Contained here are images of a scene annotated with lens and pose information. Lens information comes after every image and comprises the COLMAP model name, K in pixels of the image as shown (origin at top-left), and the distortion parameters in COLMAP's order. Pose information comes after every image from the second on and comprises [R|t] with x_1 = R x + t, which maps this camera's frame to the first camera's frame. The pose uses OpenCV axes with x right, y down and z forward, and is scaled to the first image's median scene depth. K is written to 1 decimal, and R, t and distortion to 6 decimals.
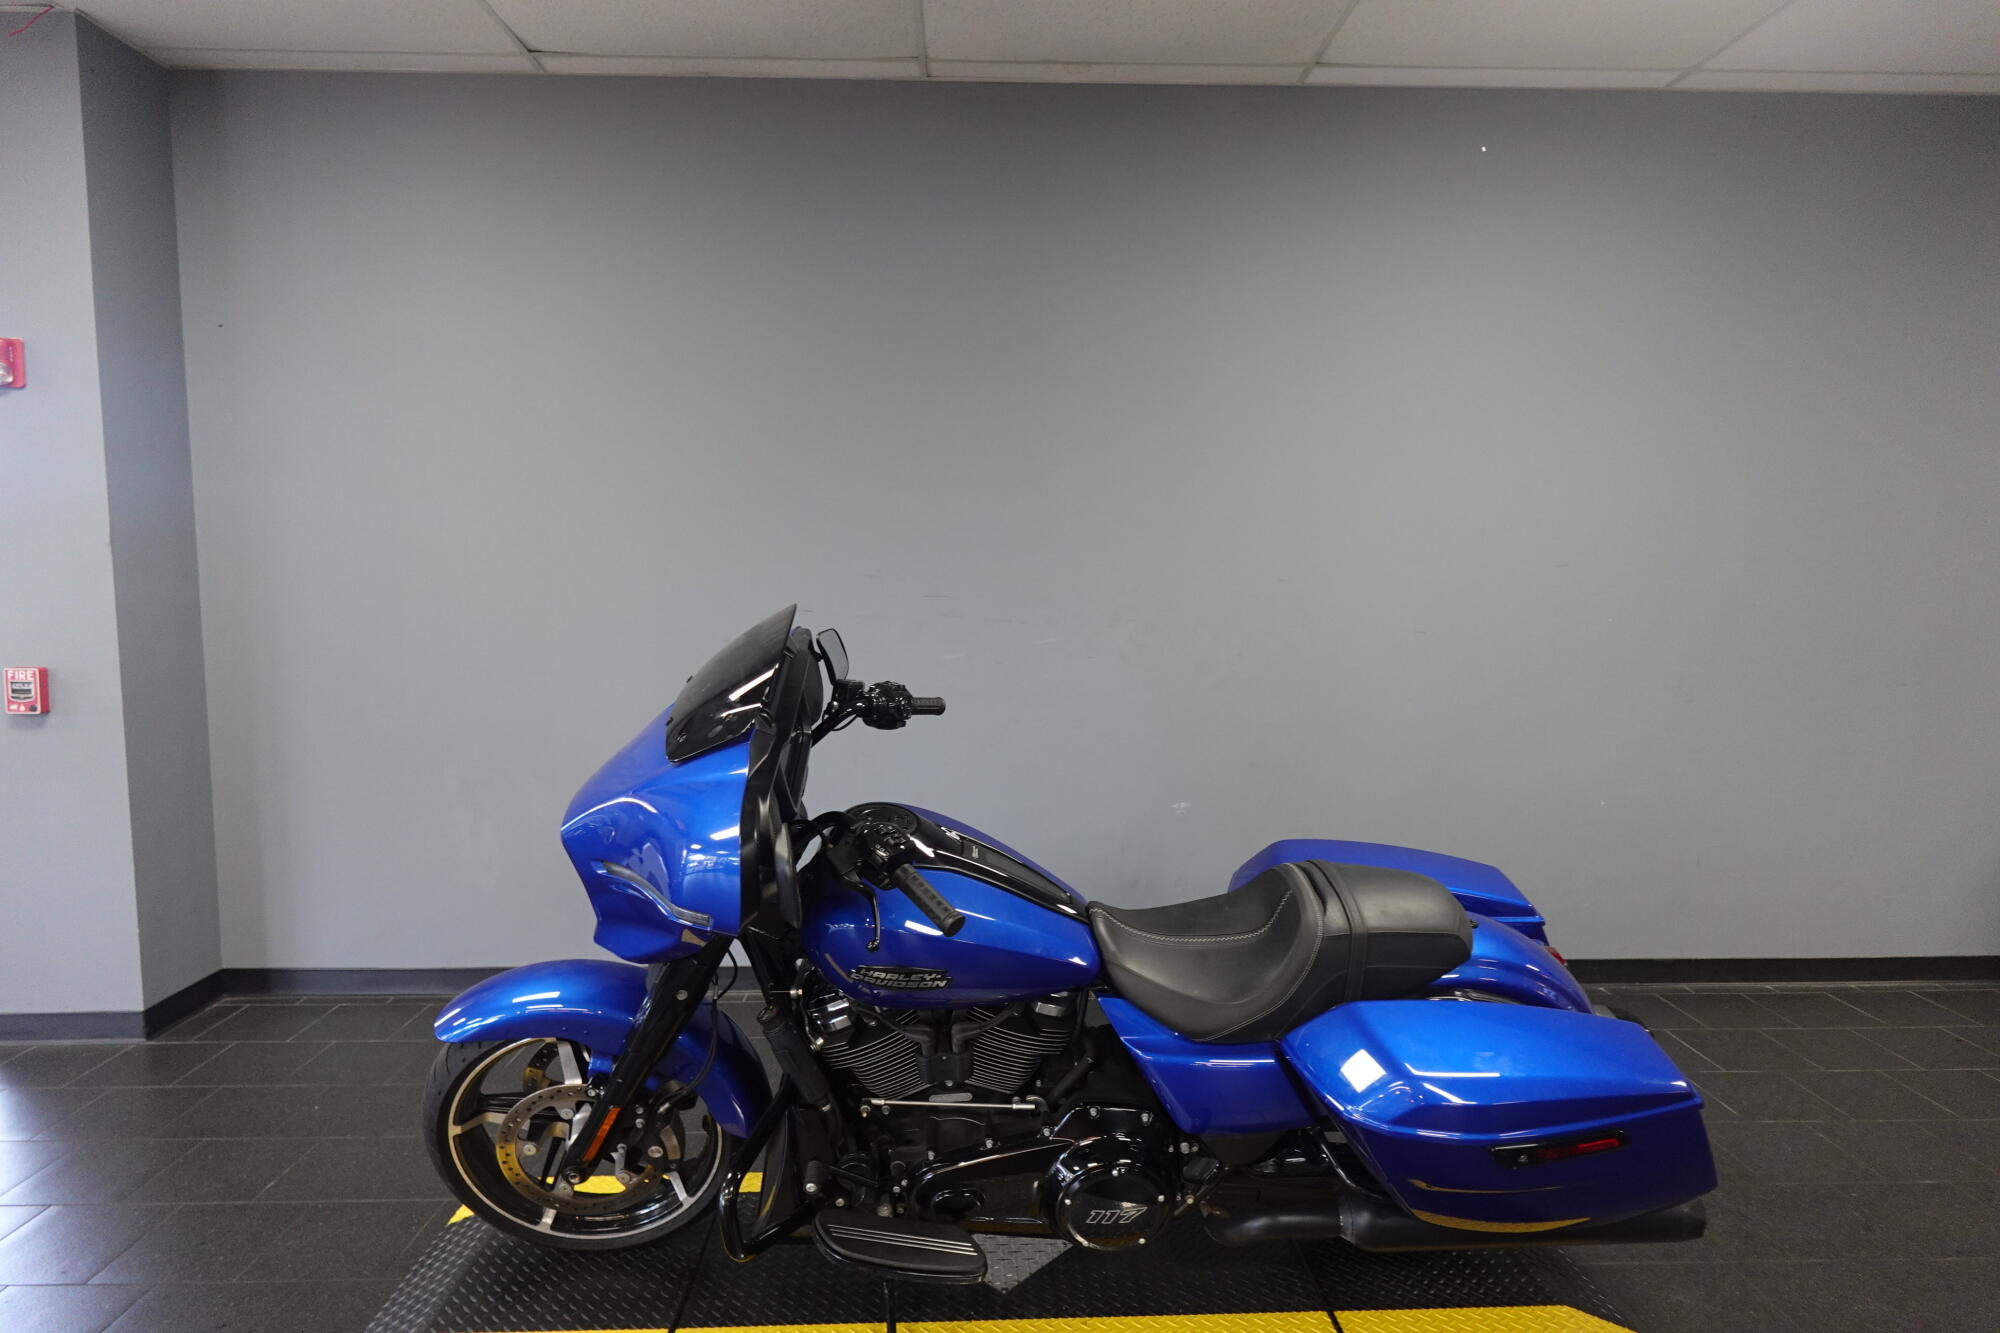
lens RADIAL K [[1131.0, 0, 1000.0], [0, 1131.0, 666.5], [0, 0, 1]] dist [0.000799, -0.000648]
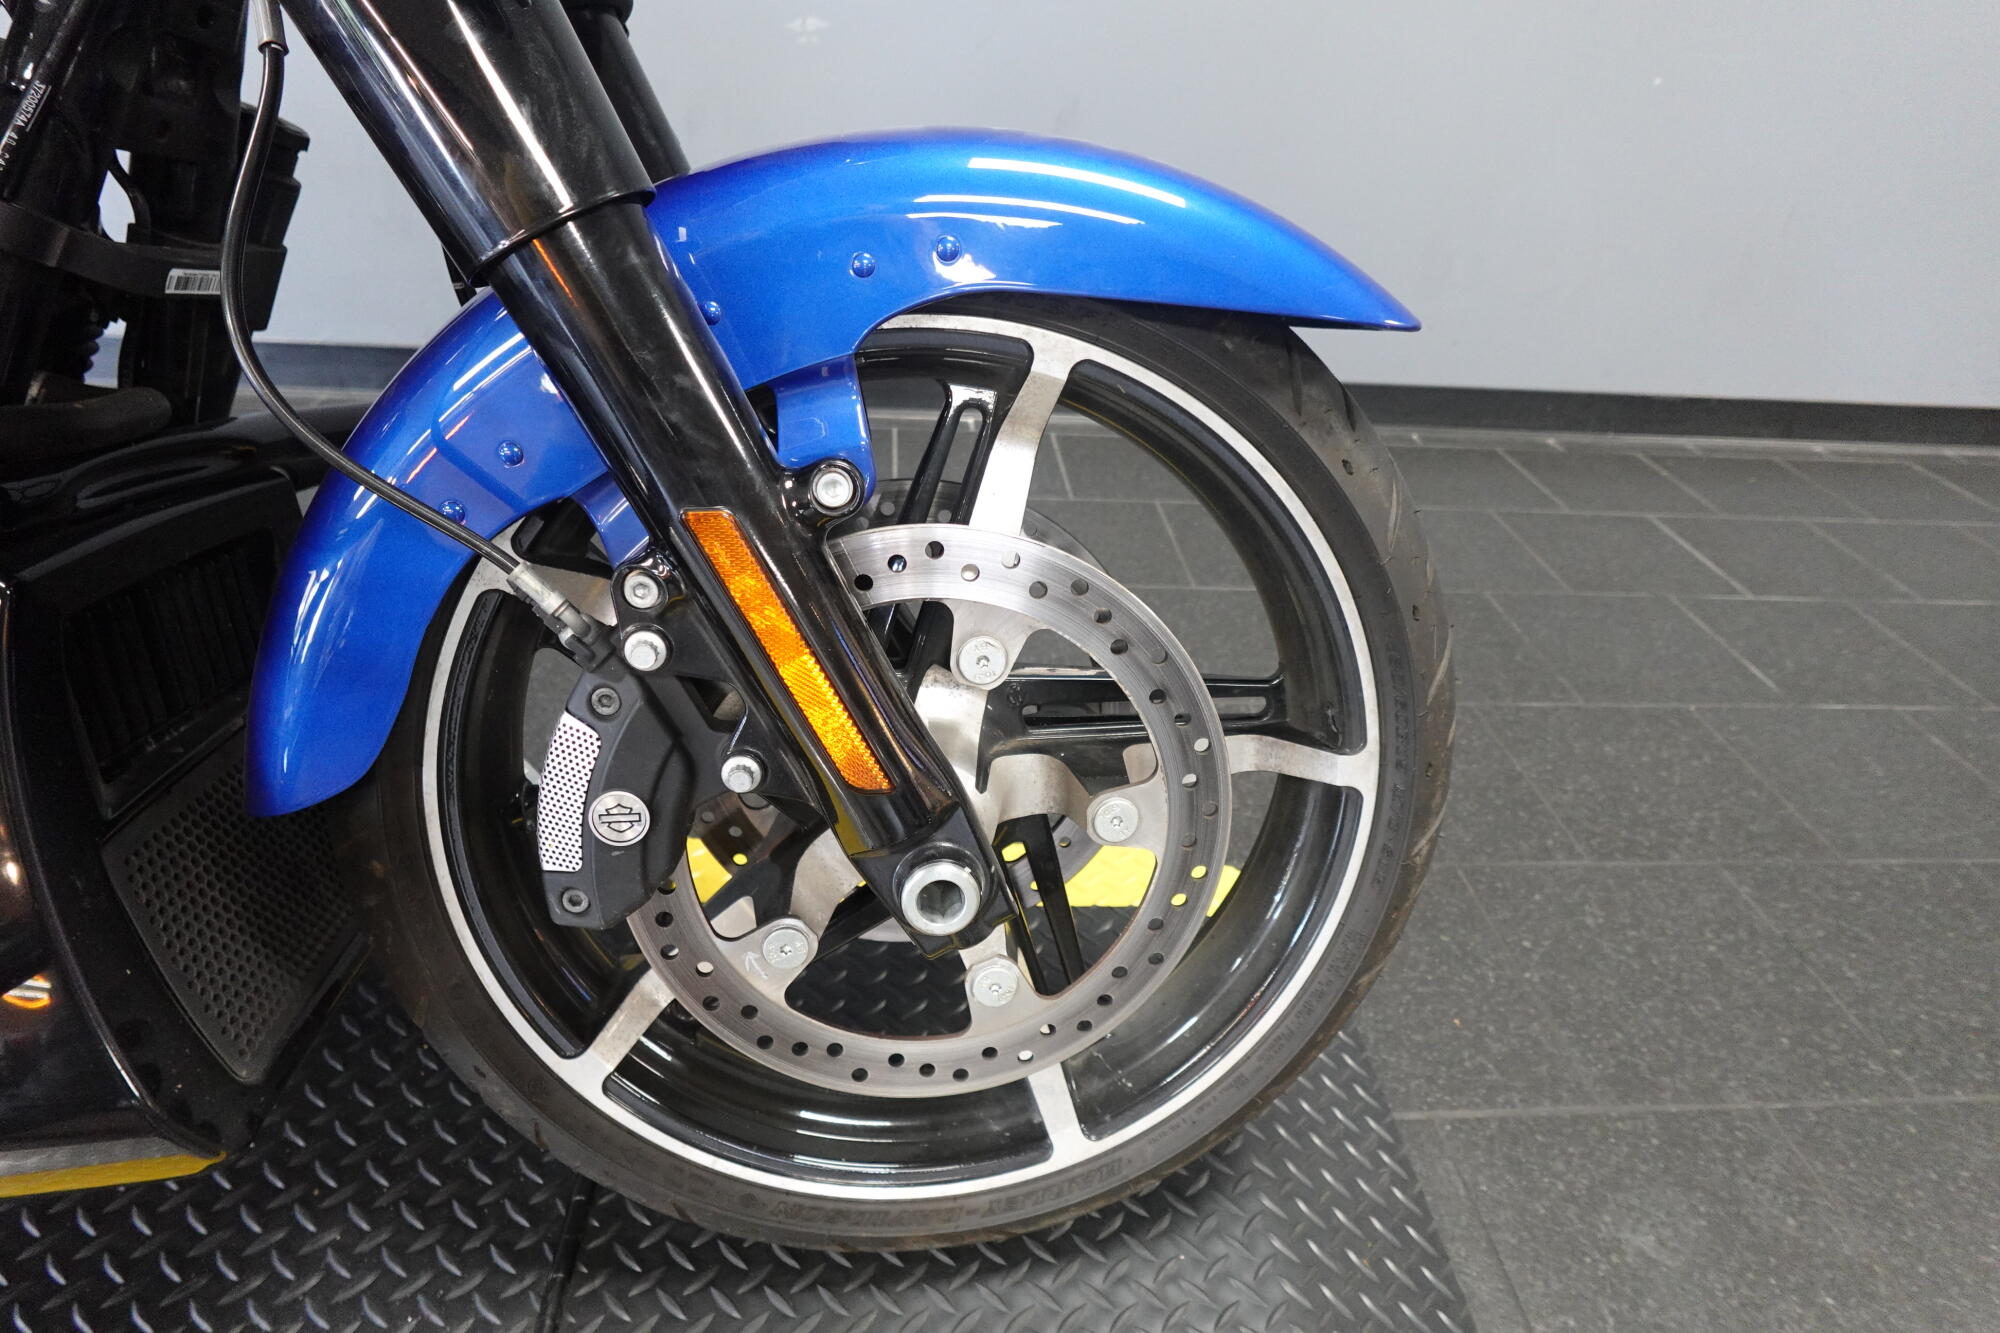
lens RADIAL K [[1127.0, 0, 1000.0], [0, 1127.0, 666.5], [0, 0, 1]] dist [0.004085, -0.003133]
pose [[0.996635, 0.024506, 0.078216, 0.240547], [-0.058326, 0.882491, 0.466699, 0.155146], [-0.057588, -0.469691, 0.880951, 0.524858]]
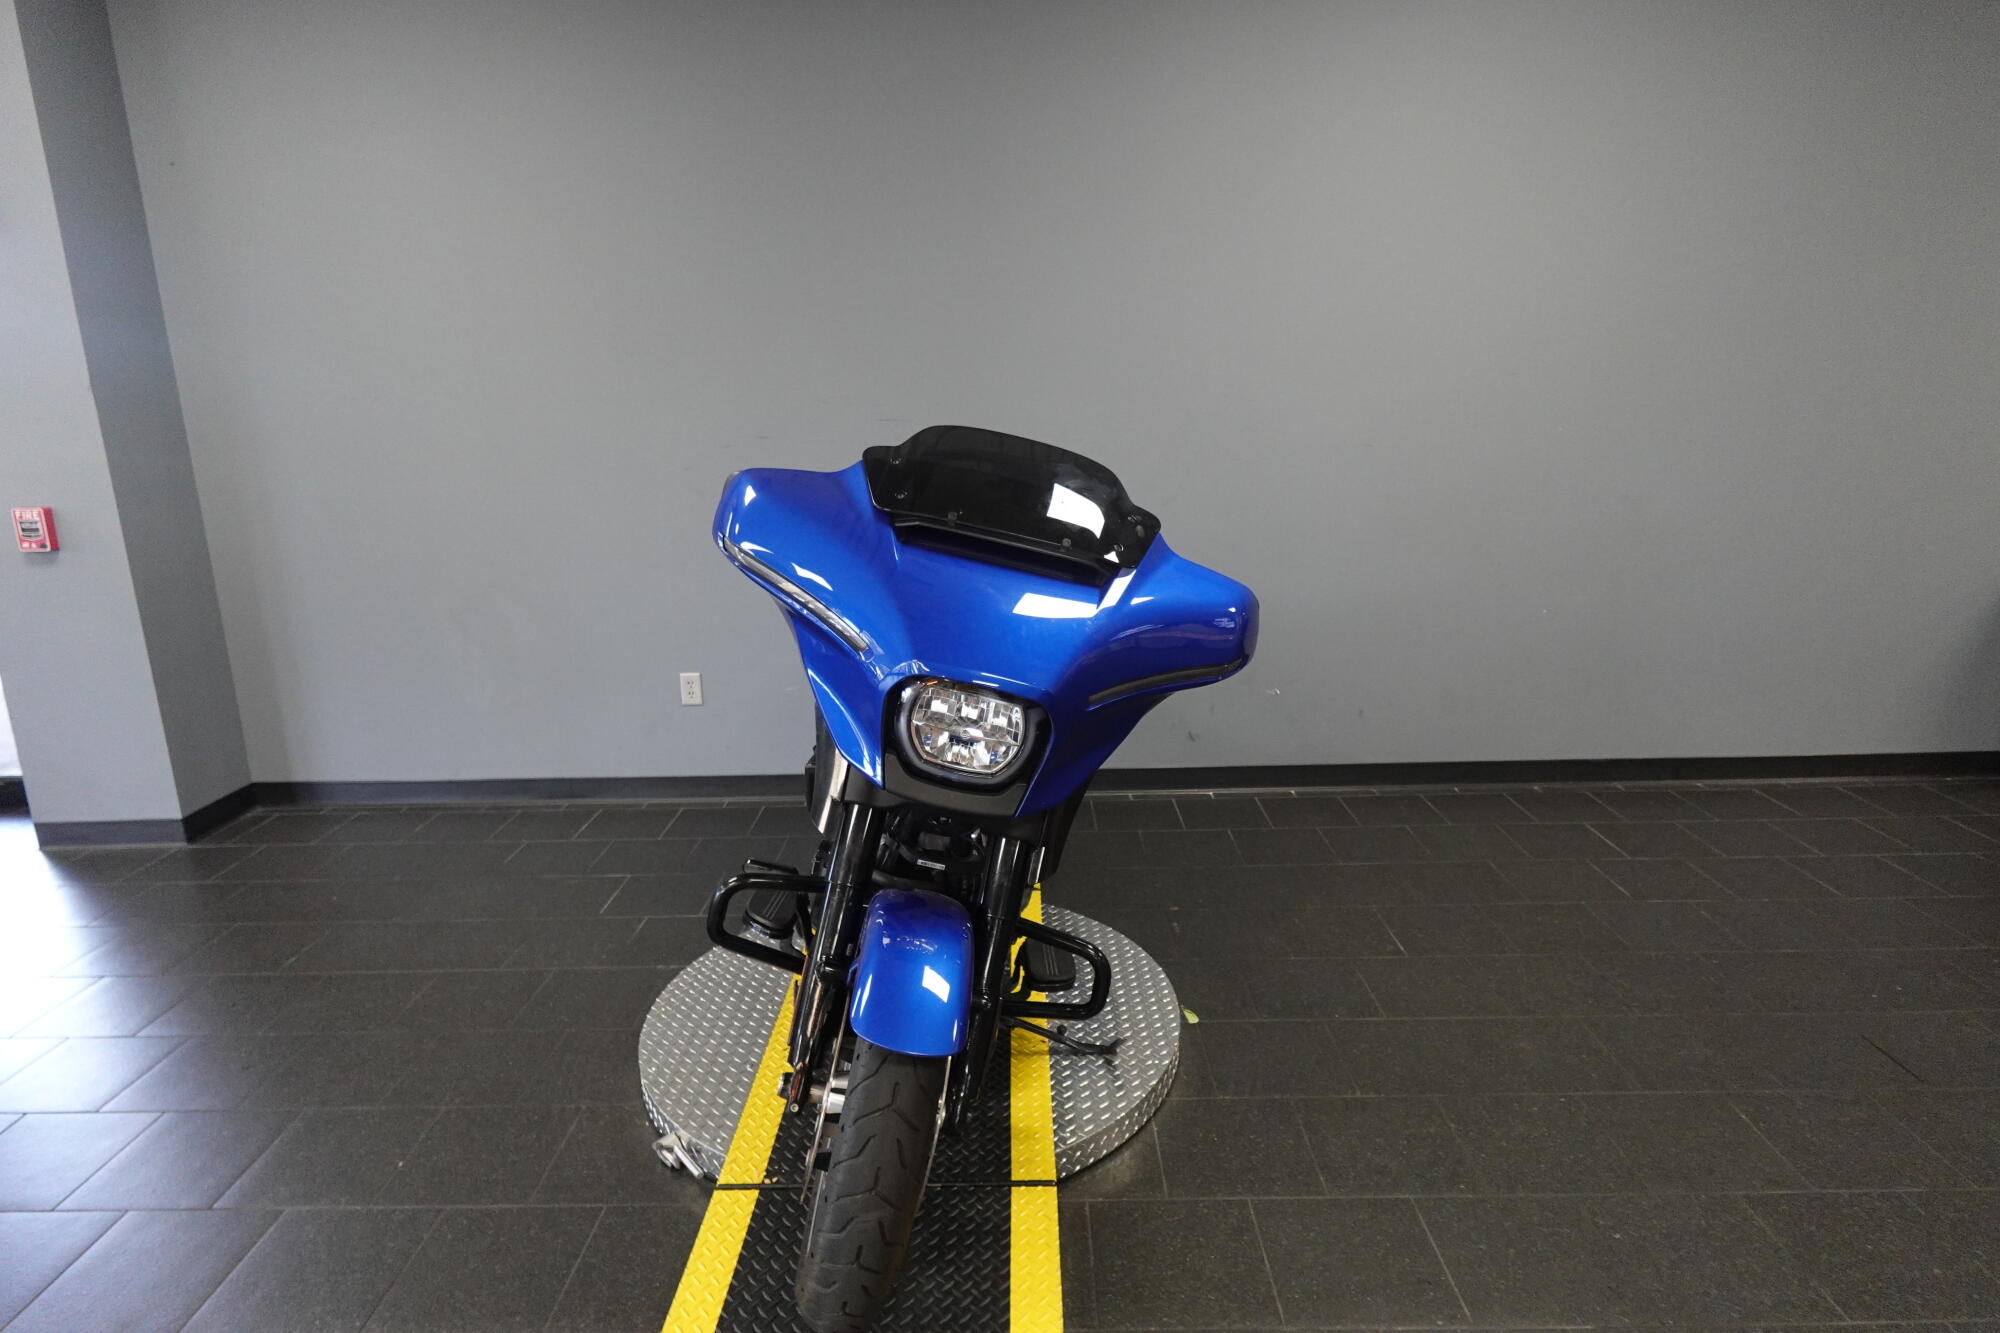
lens RADIAL K [[1127.0, 0, 1000.0], [0, 1127.0, 666.5], [0, 0, 1]] dist [0.004085, -0.003133]
pose [[0.999070, -0.014907, -0.040464, 0.093843], [0.020777, 0.988652, 0.148780, 0.009672], [0.037787, -0.149483, 0.988042, -0.040912]]
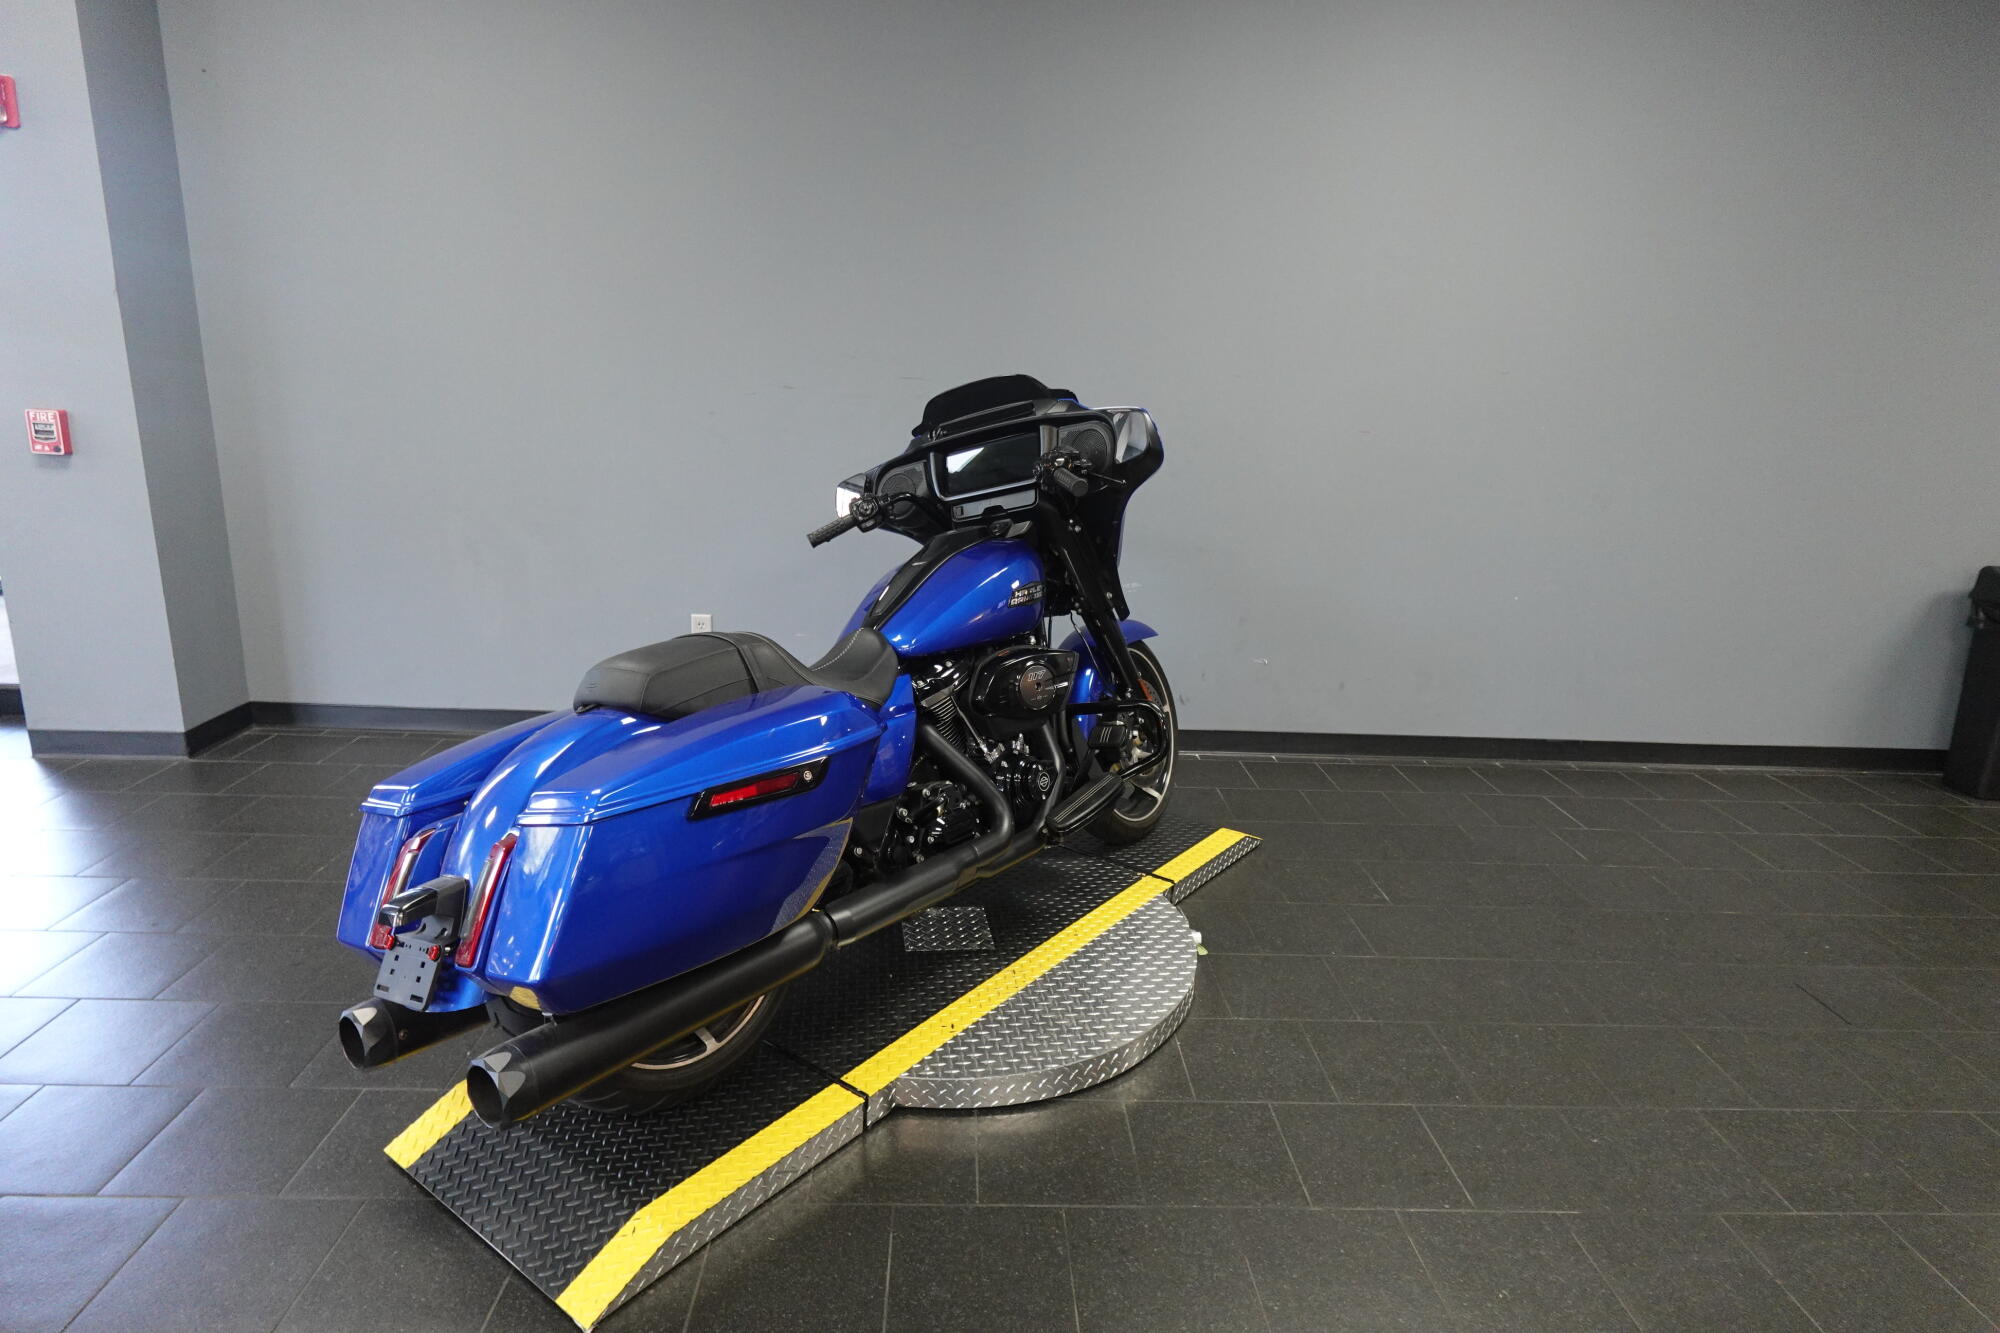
lens RADIAL K [[1127.0, 0, 1000.0], [0, 1127.0, 666.5], [0, 0, 1]] dist [0.004085, -0.003133]
pose [[0.999130, 0.035892, 0.021239, 0.014736], [-0.038943, 0.985162, 0.167149, 0.026581], [-0.014924, -0.167831, 0.985703, -0.091754]]
